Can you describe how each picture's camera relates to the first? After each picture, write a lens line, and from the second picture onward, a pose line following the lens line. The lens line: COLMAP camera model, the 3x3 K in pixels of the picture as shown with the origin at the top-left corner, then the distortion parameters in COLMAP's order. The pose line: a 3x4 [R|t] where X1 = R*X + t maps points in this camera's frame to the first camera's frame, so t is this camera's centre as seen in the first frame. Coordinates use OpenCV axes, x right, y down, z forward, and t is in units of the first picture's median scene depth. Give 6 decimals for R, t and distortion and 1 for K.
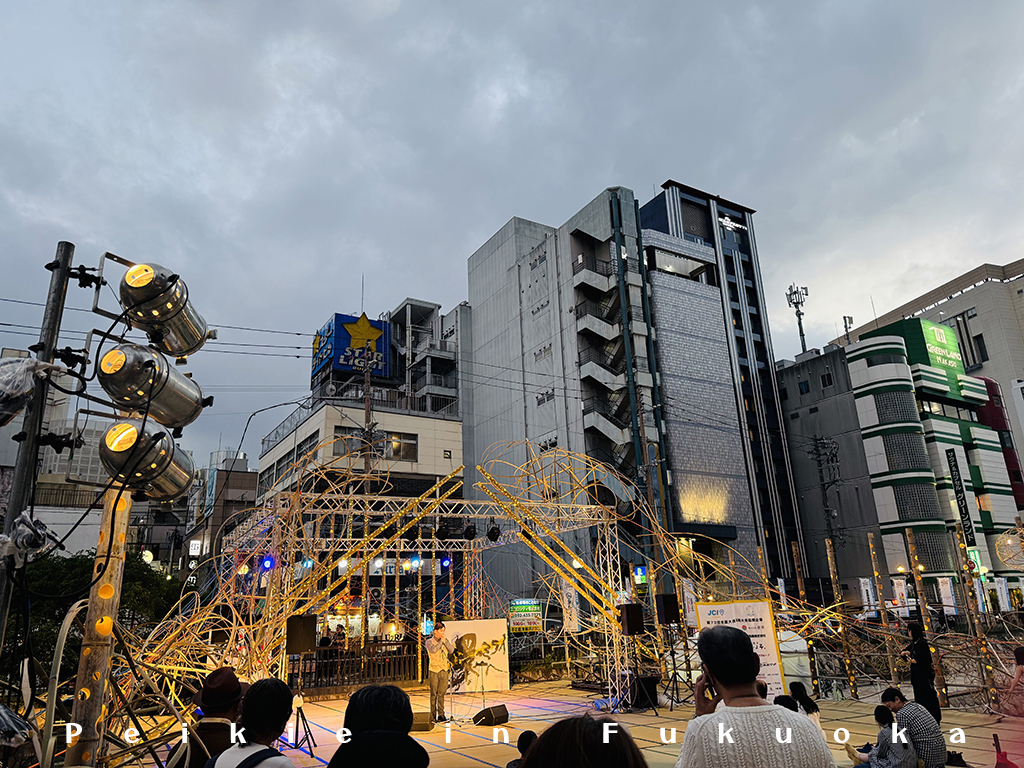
lens RADIAL K [[717.1, 0, 513.4], [0, 717.1, 374.3], [0, 0, 1]] dist [0.116486, -0.167023]
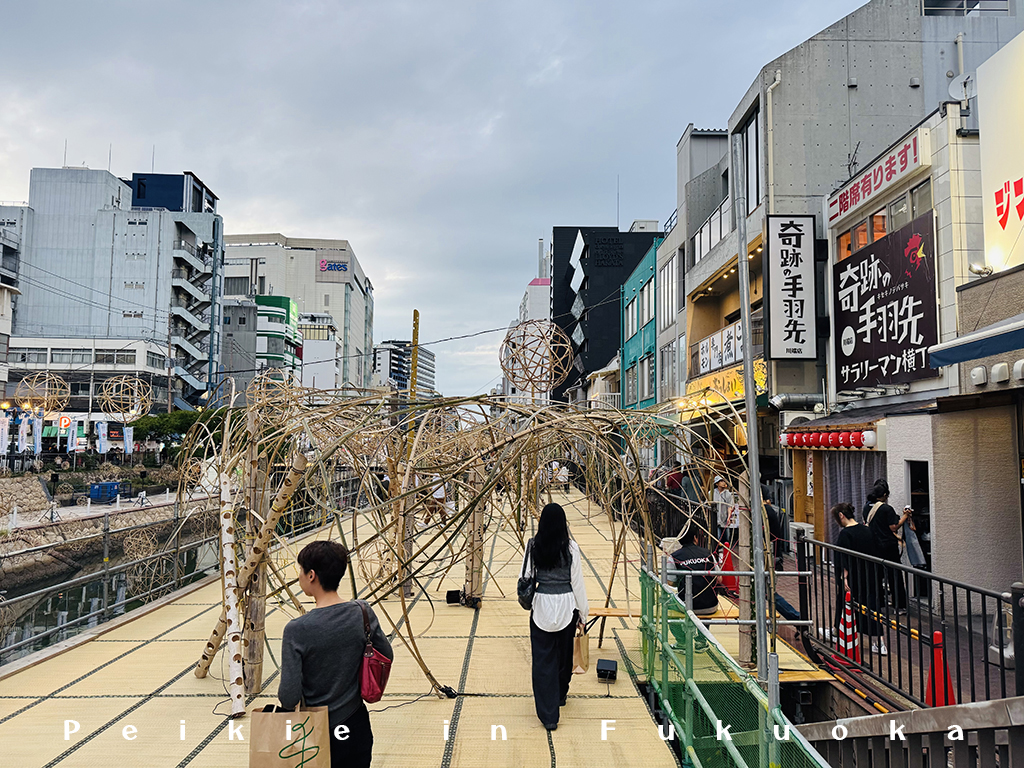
lens RADIAL K [[714.8, 0, 512.0], [0, 714.8, 384.0], [0, 0, 1]] dist [0.112163, -0.145222]
pose [[0.473125, 0.114391, 0.873537, -1.018930], [-0.307857, 0.950493, 0.042273, -0.159478], [-0.825456, -0.288925, 0.484918, -0.572938]]
